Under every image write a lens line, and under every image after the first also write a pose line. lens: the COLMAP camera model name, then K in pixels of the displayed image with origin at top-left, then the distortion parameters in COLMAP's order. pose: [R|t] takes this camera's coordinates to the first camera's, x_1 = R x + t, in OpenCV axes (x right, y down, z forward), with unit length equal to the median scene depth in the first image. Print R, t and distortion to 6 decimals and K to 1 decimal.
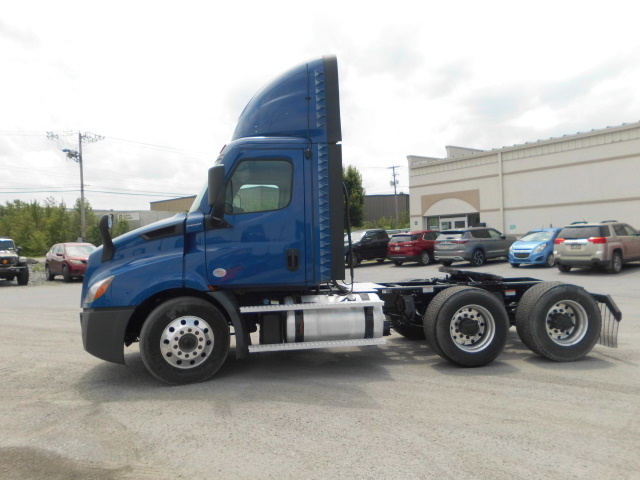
lens RADIAL K [[480.3, 0, 320.5], [0, 480.3, 241.0], [0, 0, 1]] dist [0.004594, 0.003282]
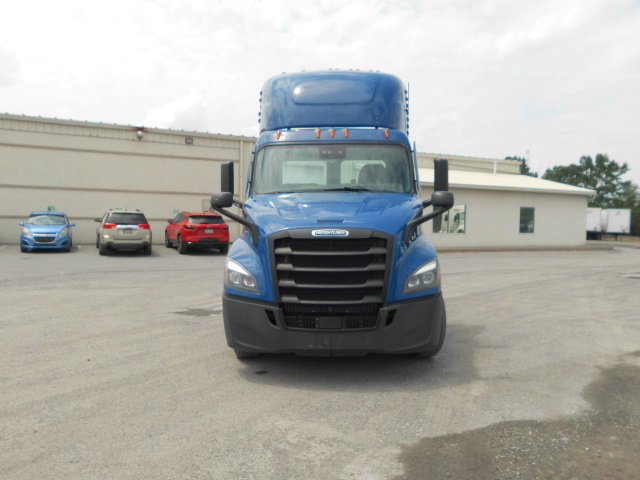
lens RADIAL K [[480.3, 0, 320.2], [0, 480.3, 239.6], [0, 0, 1]] dist [0.004594, 0.003282]
pose [[0.191216, -0.000078, 0.981548, -0.466922], [-0.025607, 0.999659, 0.005068, 0.013466], [-0.981214, -0.026104, 0.191149, 0.348877]]
